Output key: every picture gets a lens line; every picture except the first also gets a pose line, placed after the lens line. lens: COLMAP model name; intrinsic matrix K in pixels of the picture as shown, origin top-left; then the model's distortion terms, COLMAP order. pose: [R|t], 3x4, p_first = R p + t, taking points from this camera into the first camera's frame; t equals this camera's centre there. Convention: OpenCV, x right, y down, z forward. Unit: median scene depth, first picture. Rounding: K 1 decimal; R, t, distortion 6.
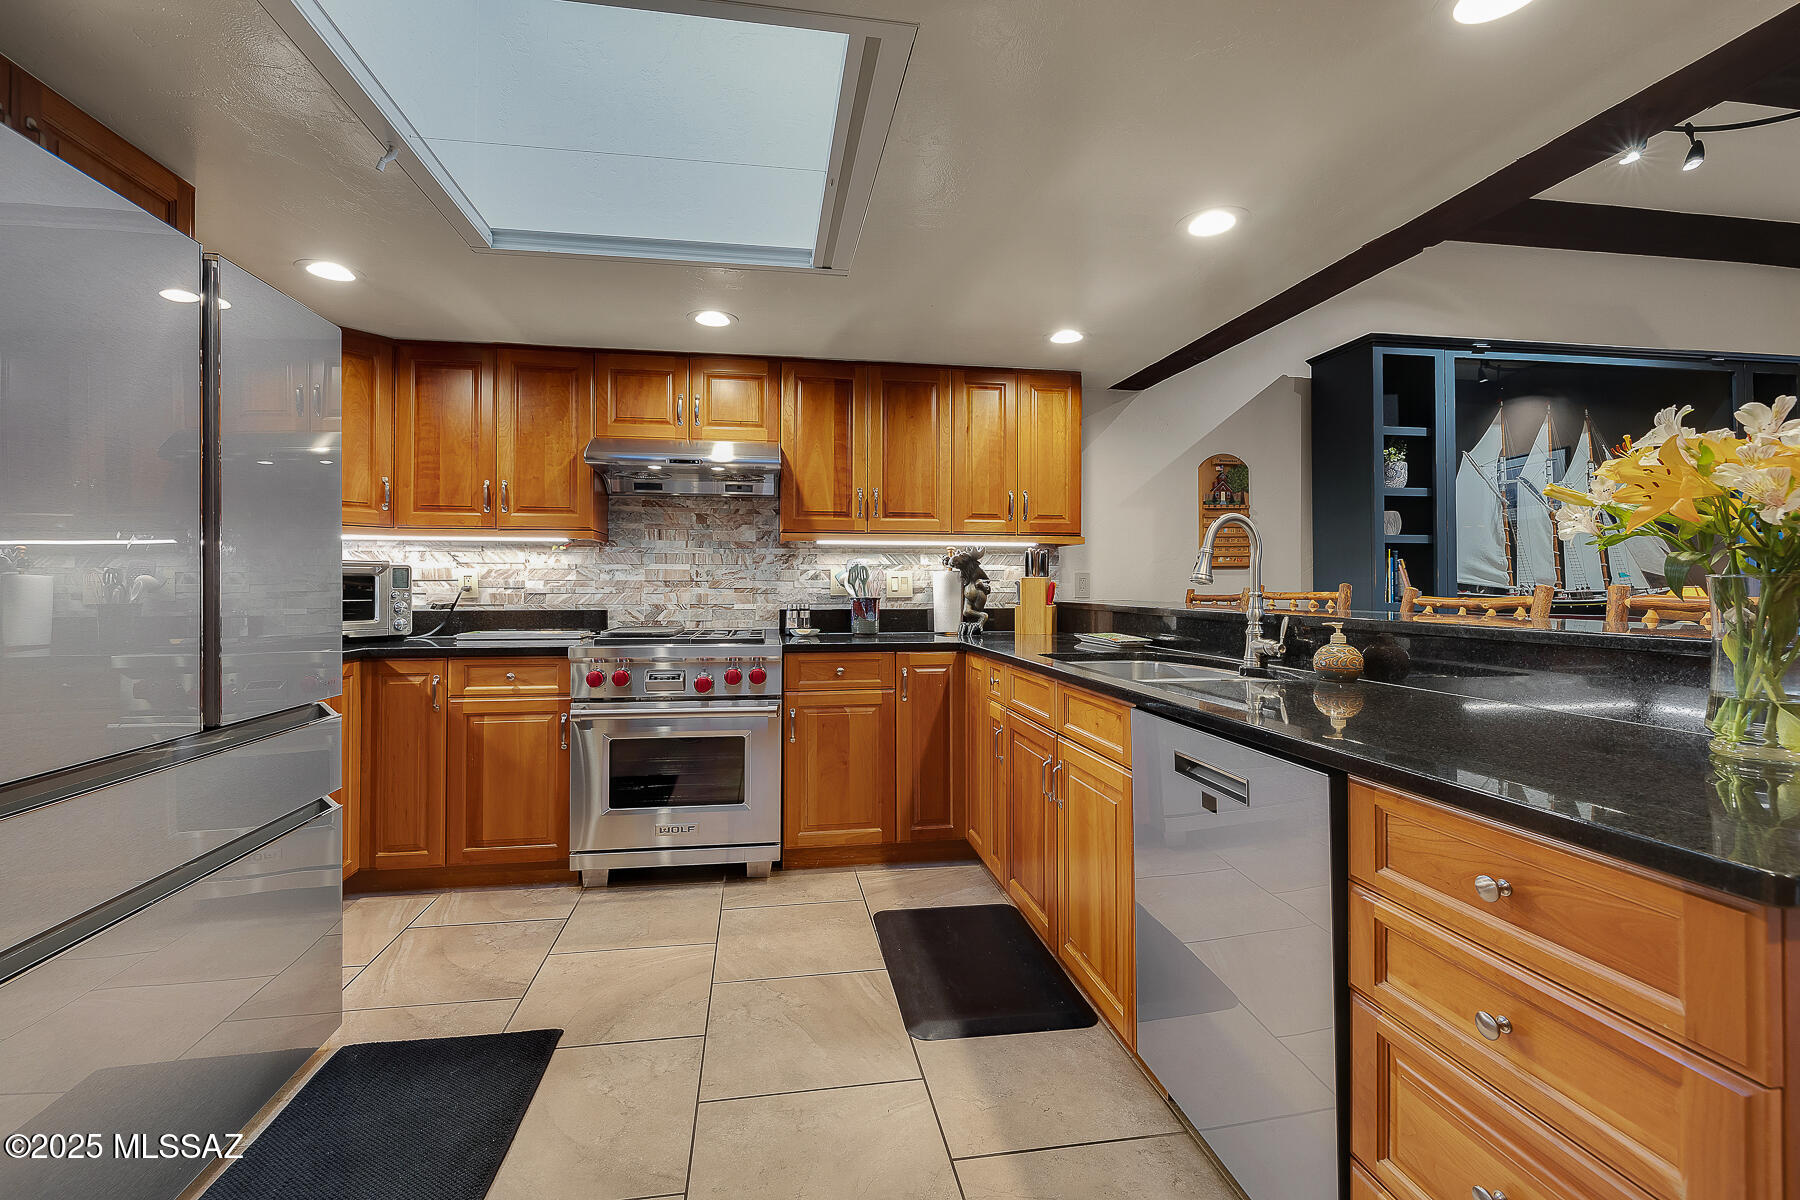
lens RADIAL K [[756.7, 0, 879.3], [0, 756.7, 583.2], [0, 0, 1]] dist [-0.001868, -0.000103]
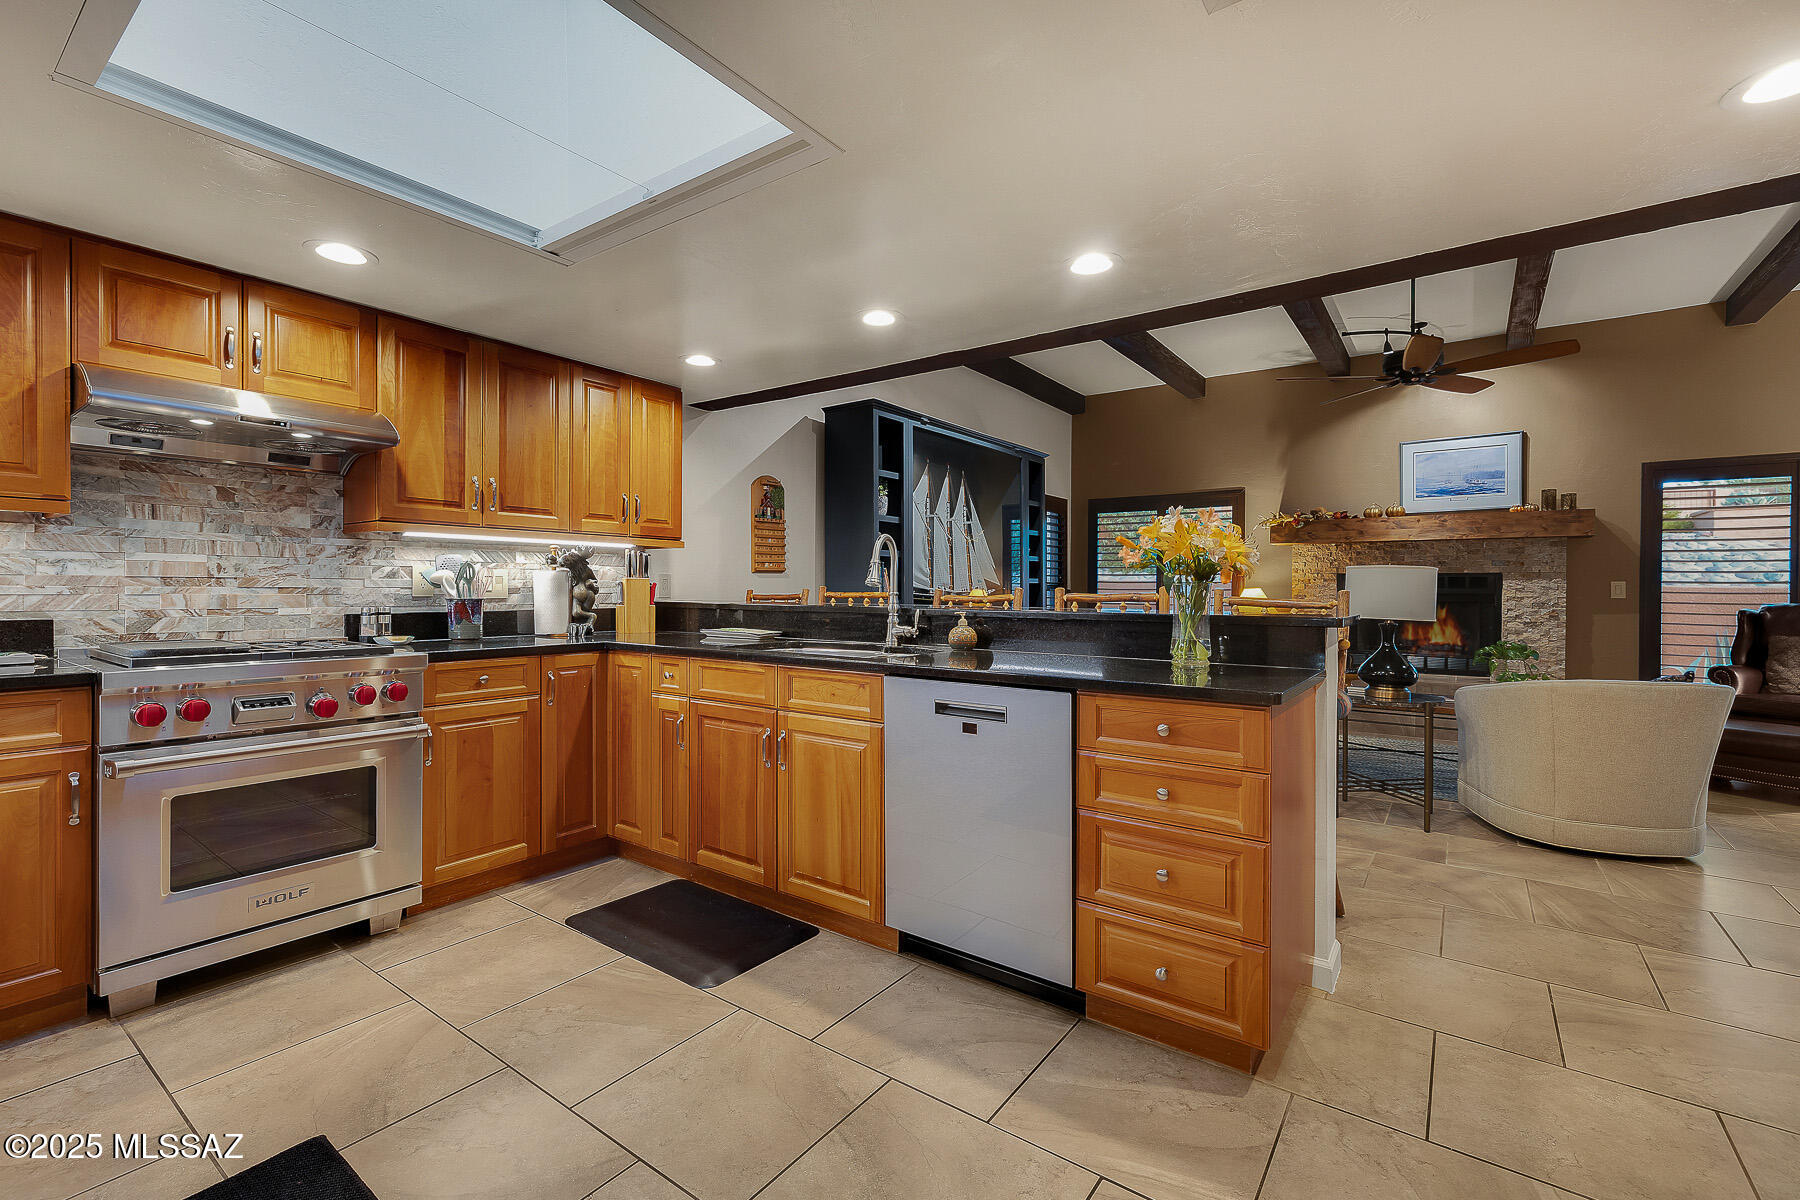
lens RADIAL K [[790.1, 0, 878.1], [0, 790.1, 595.6], [0, 0, 1]] dist [-0.002996, 0.000031]
pose [[0.710815, -0.003592, 0.703370, -0.334676], [-0.007066, 0.999900, 0.012248, 0.000532], [-0.703344, -0.013676, 0.710718, -0.003388]]
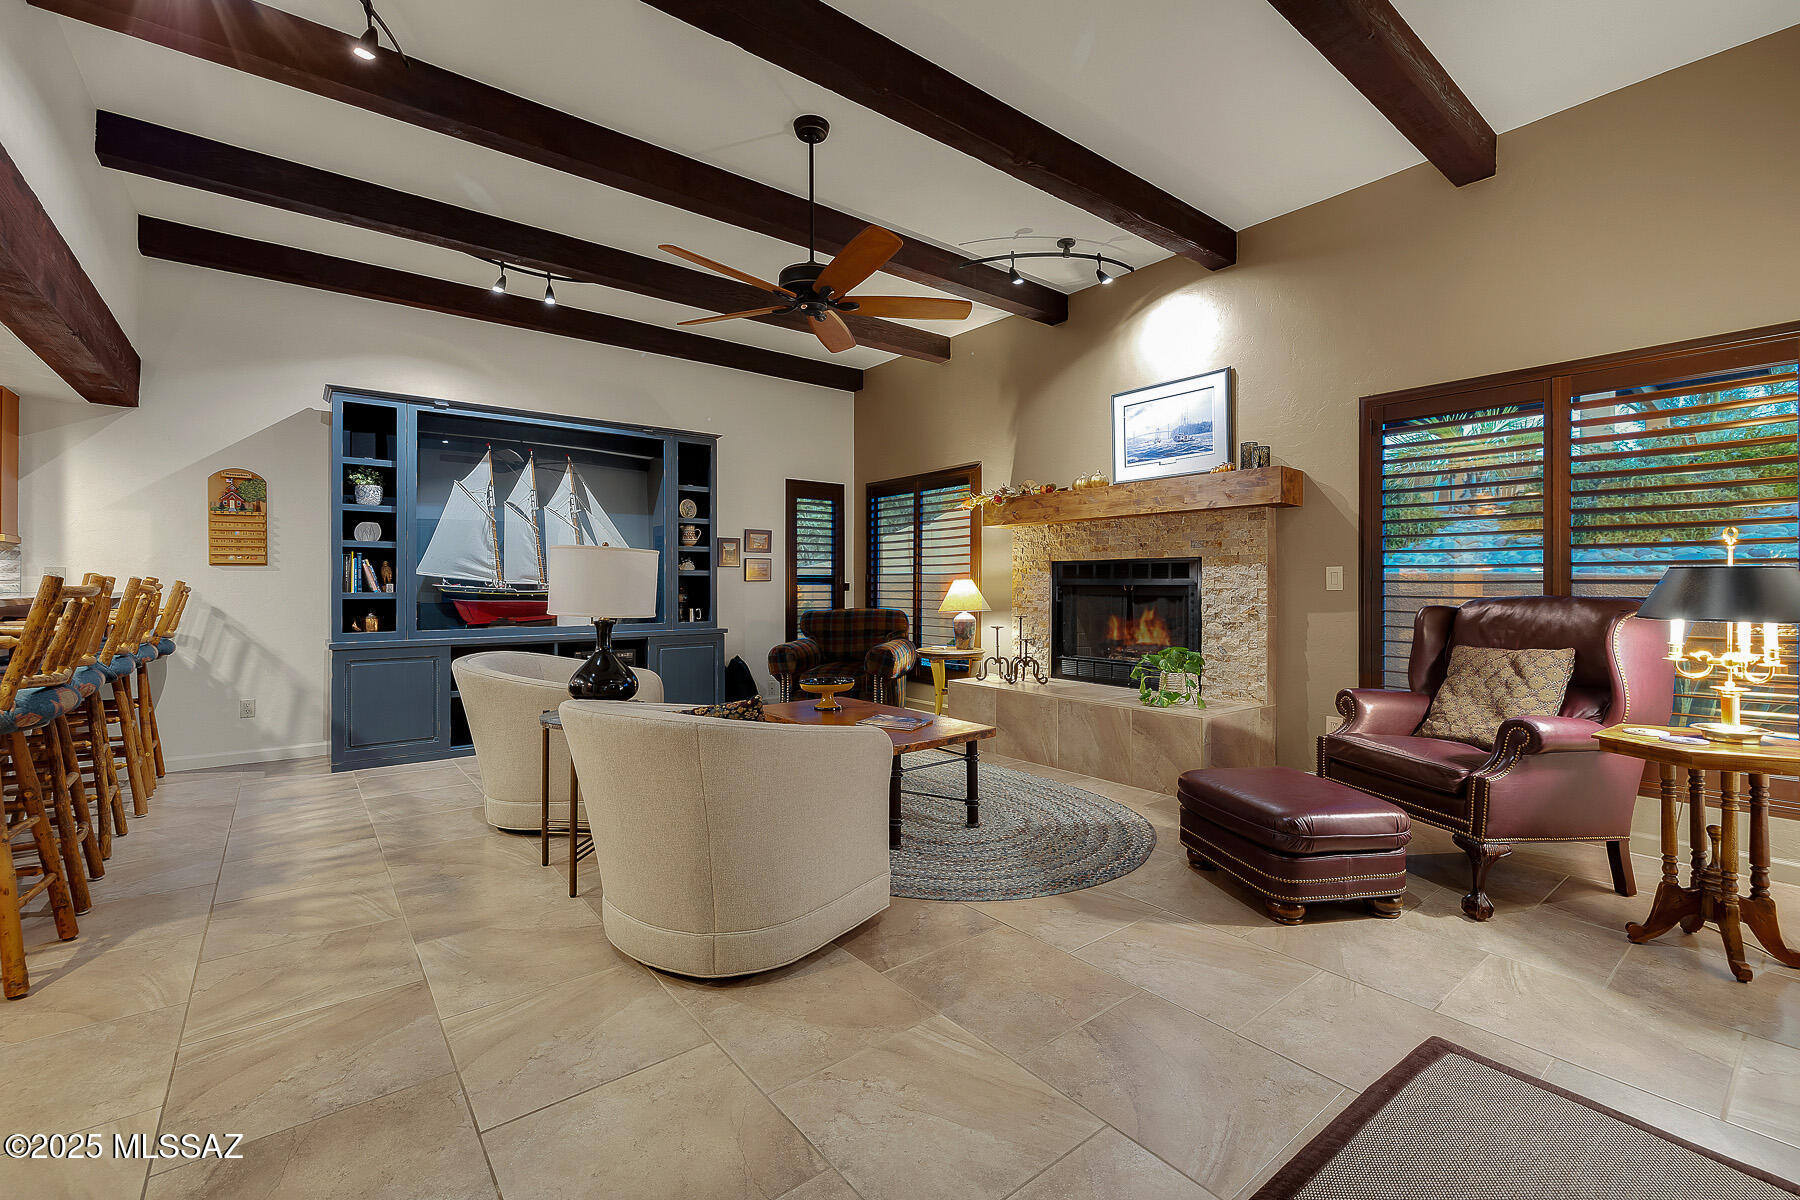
lens RADIAL K [[760.5, 0, 890.9], [0, 760.5, 586.2], [0, 0, 1]] dist [0.000914, 0.000077]
pose [[0.872278, 0.000245, 0.489010, 0.875220], [-0.002608, 0.999988, 0.004151, 0.007044], [-0.489003, -0.004896, 0.872268, -0.624334]]
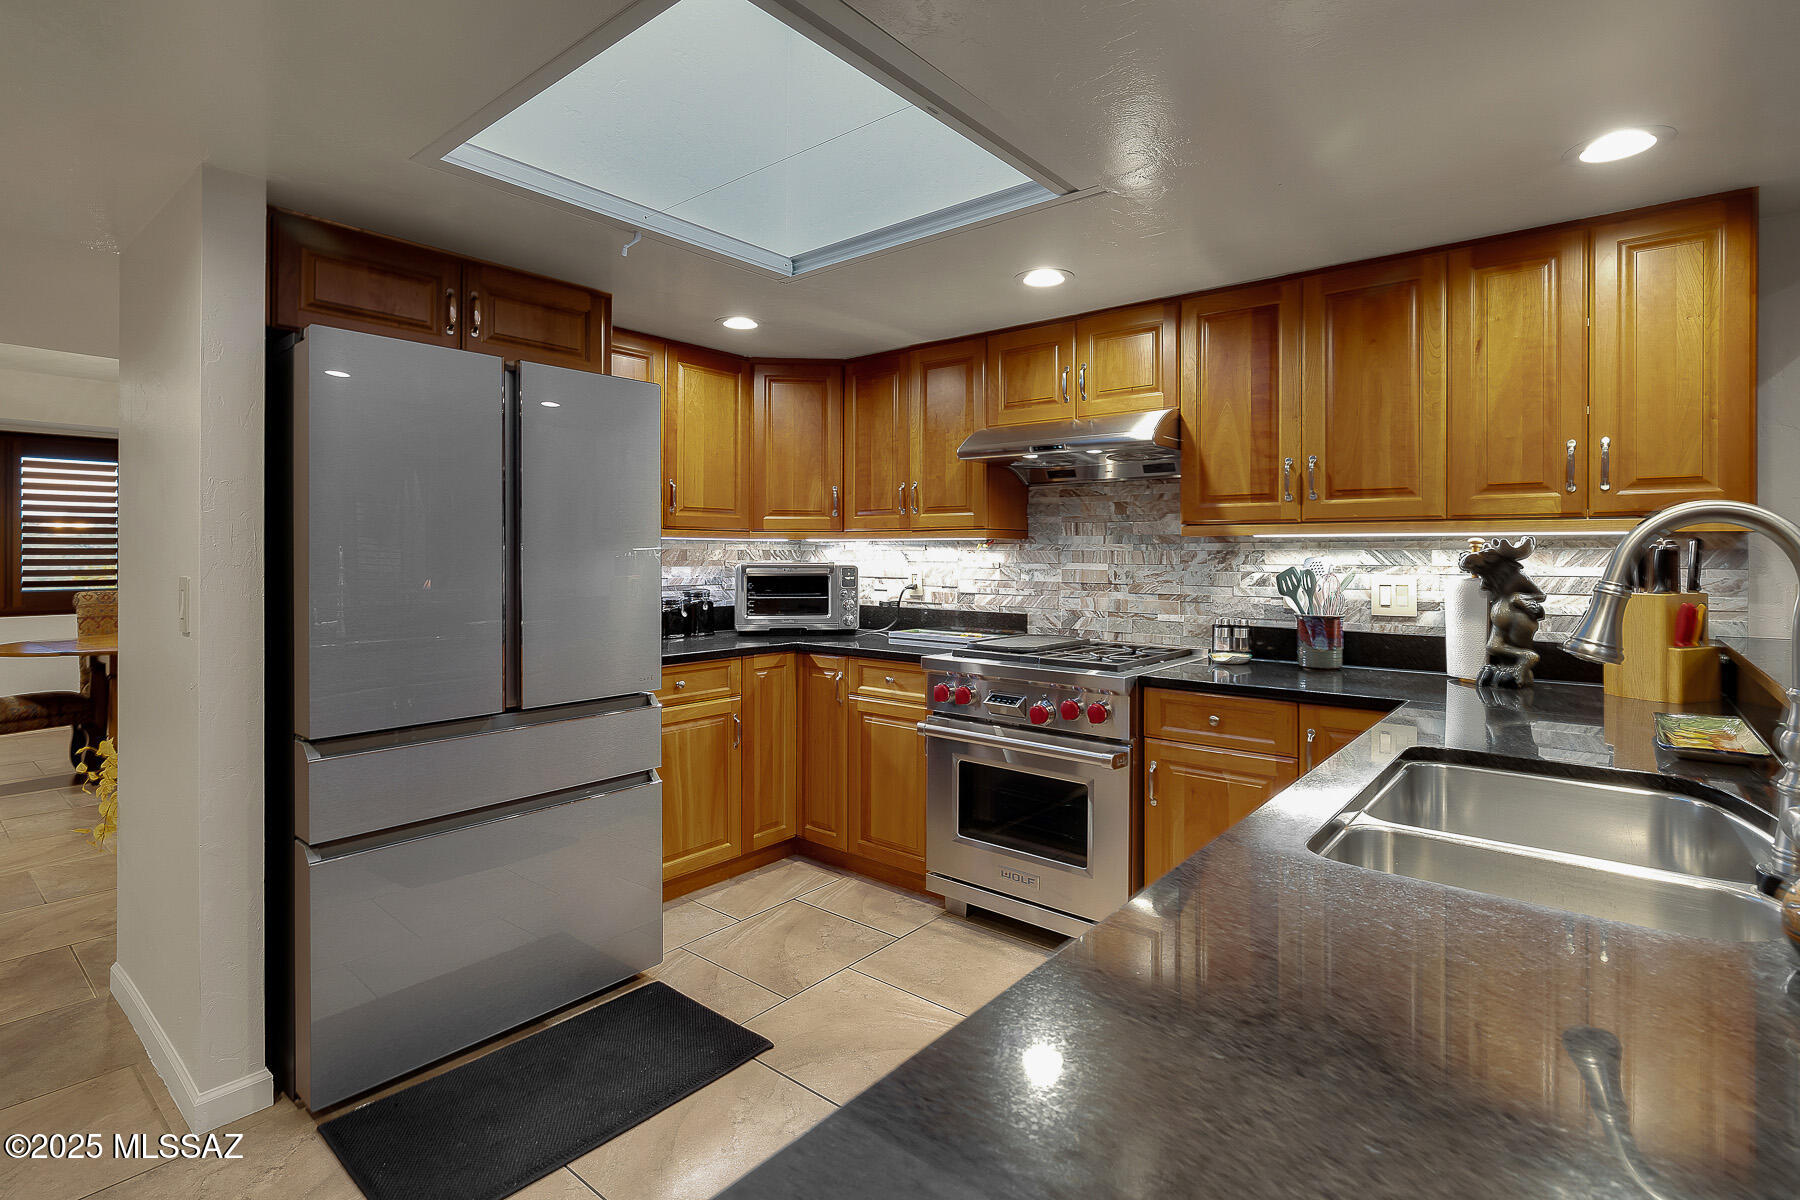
lens RADIAL K [[873.3, 0, 908.4], [0, 873.3, 554.3], [0, 0, 1]] dist [-0.003306, 0.000012]
pose [[0.667625, 0.001060, -0.744497, 0.326761], [0.001252, 0.999996, 0.002546, -0.039148], [0.744496, -0.002632, 0.667621, 0.201327]]
